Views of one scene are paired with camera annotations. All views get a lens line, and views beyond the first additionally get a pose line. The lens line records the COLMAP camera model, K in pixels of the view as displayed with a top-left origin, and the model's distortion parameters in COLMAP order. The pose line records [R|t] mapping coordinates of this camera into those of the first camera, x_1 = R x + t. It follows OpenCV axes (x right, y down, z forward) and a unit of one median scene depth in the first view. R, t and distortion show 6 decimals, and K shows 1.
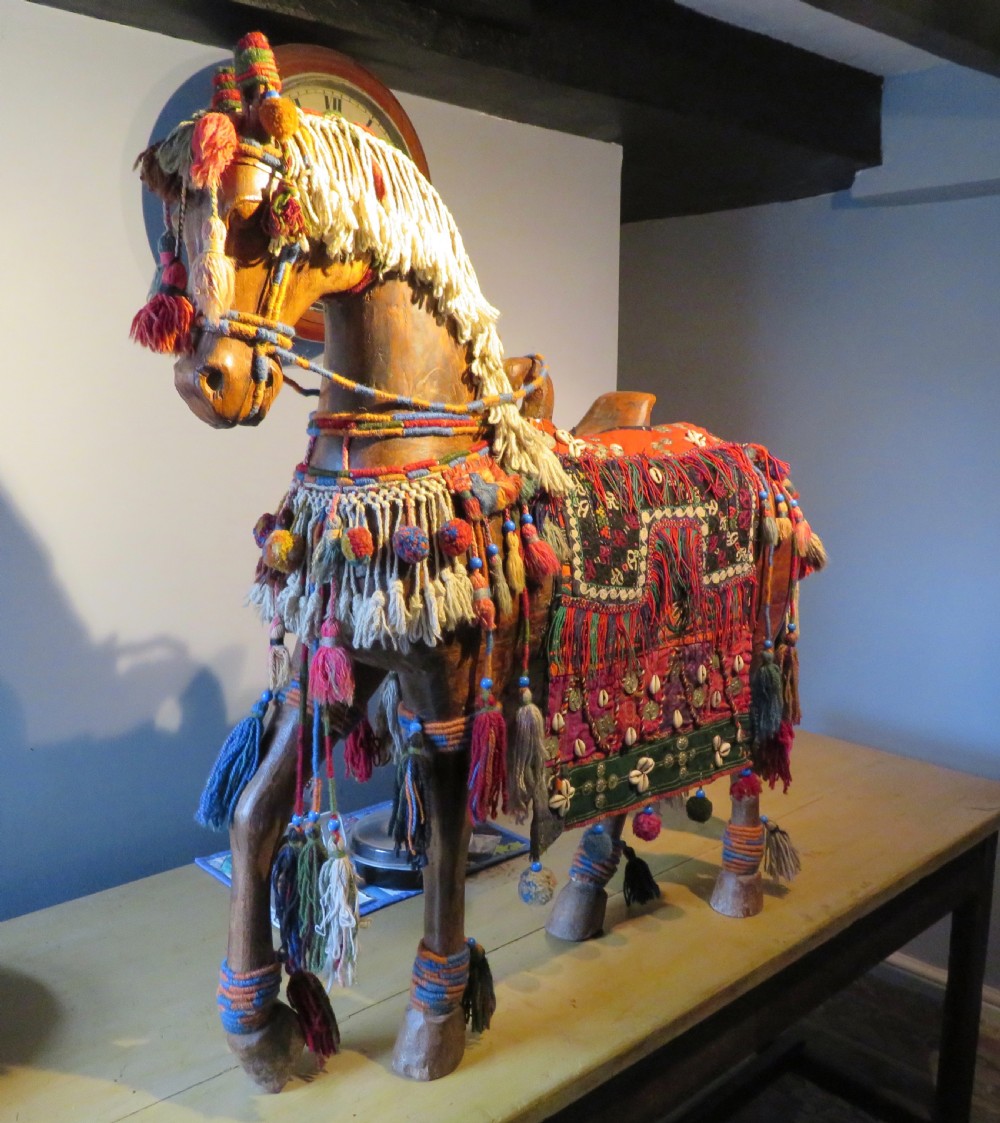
lens RADIAL K [[1090.0, 0, 500.0], [0, 1090.0, 561.5], [0, 0, 1]] dist [-0.007990, -0.005140]
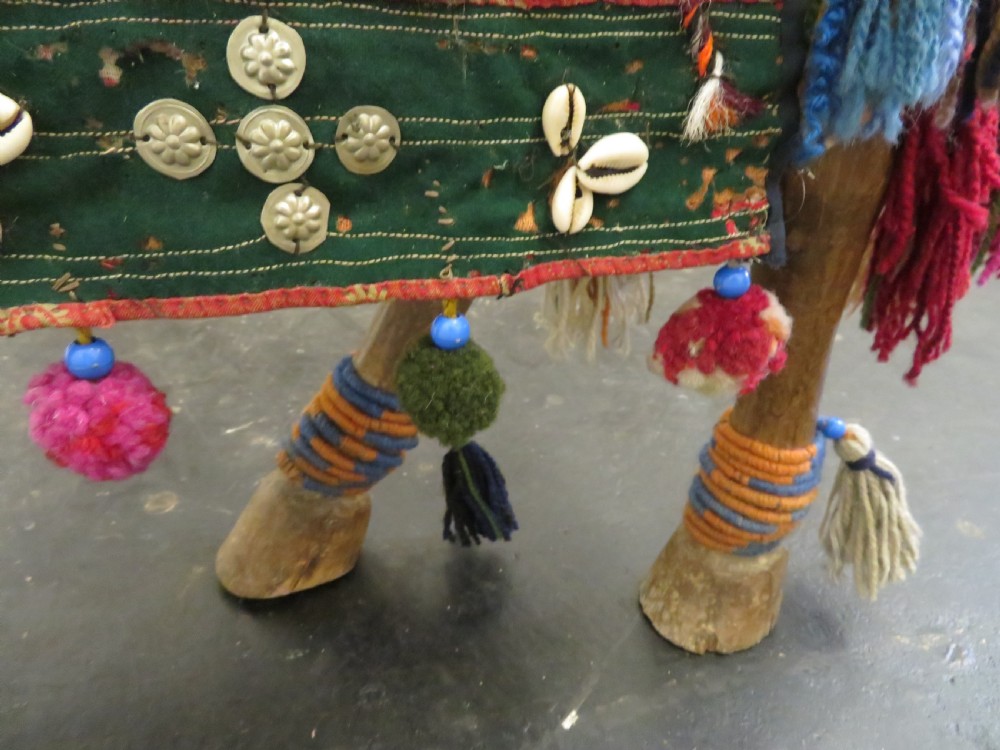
lens RADIAL K [[722.8, 0, 500.0], [0, 722.8, 375.0], [0, 0, 1]] dist [-0.007652, 0.000170]
pose [[0.905398, 0.205733, -0.371387, 0.292866], [-0.071761, 0.936320, 0.343736, 0.191347], [0.418455, -0.284567, 0.862506, 0.990780]]
